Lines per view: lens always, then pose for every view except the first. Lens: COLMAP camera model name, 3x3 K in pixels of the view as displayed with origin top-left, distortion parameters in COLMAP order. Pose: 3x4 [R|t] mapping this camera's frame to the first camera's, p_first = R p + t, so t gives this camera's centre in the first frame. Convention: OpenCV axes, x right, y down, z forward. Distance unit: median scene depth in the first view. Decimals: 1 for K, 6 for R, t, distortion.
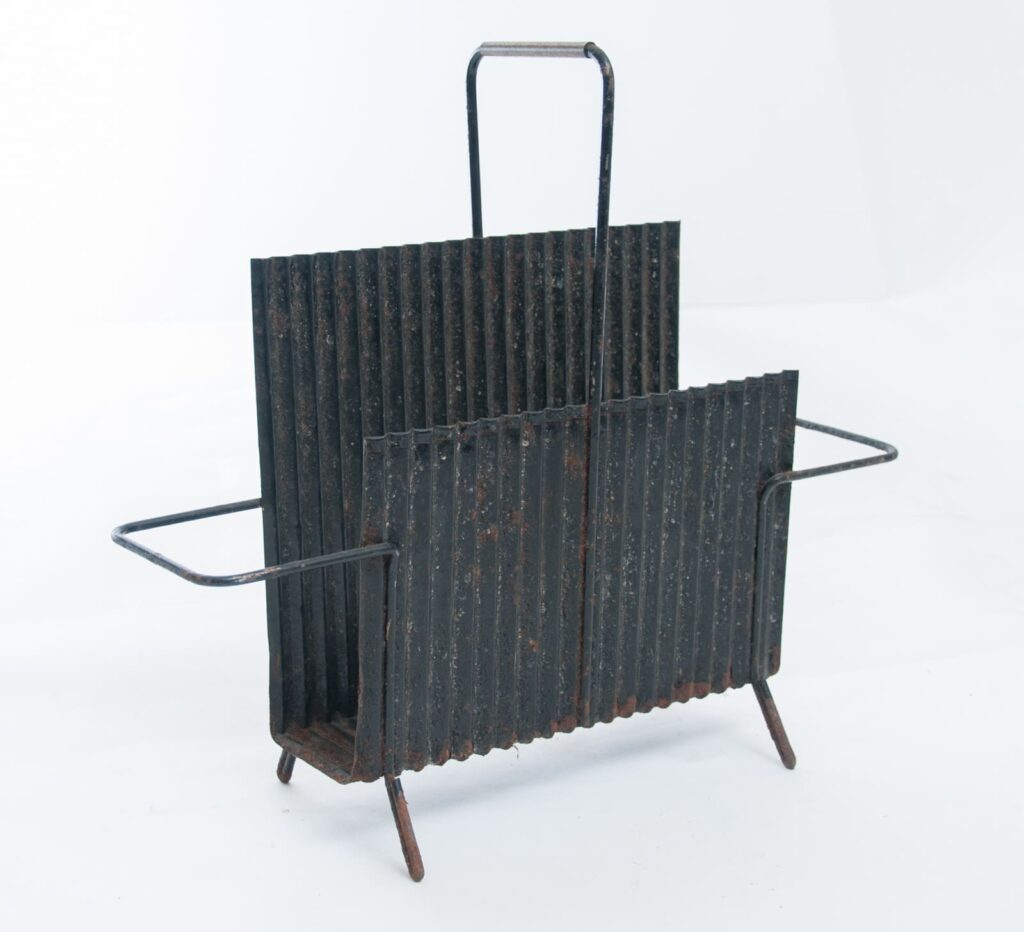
lens RADIAL K [[2011.9, 0, 510.7], [0, 2011.9, 461.1], [0, 0, 1]] dist [-0.050034, 0.000000]
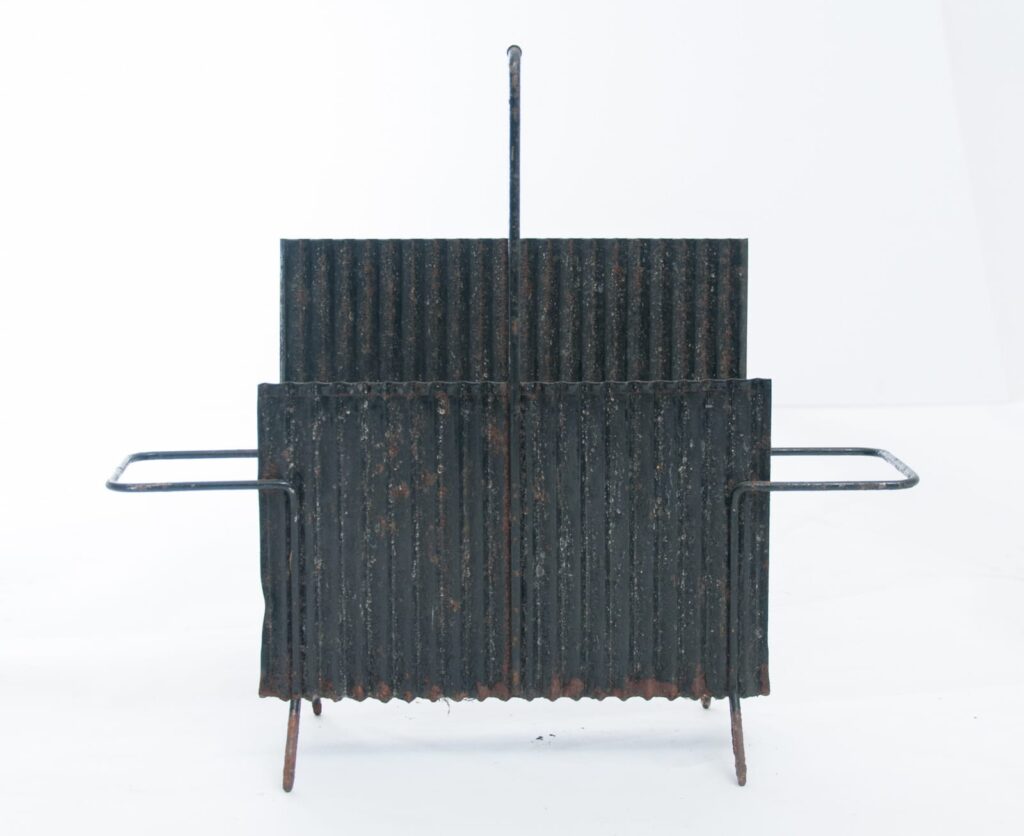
lens RADIAL K [[1933.6, 0, 573.5], [0, 1933.6, 429.5], [0, 0, 1]] dist [-0.038637, 0.000000]
pose [[0.849662, 0.077935, -0.521536, 0.578917], [-0.129760, 0.989508, -0.063533, 0.054672], [0.511113, 0.121656, 0.850861, 0.142963]]
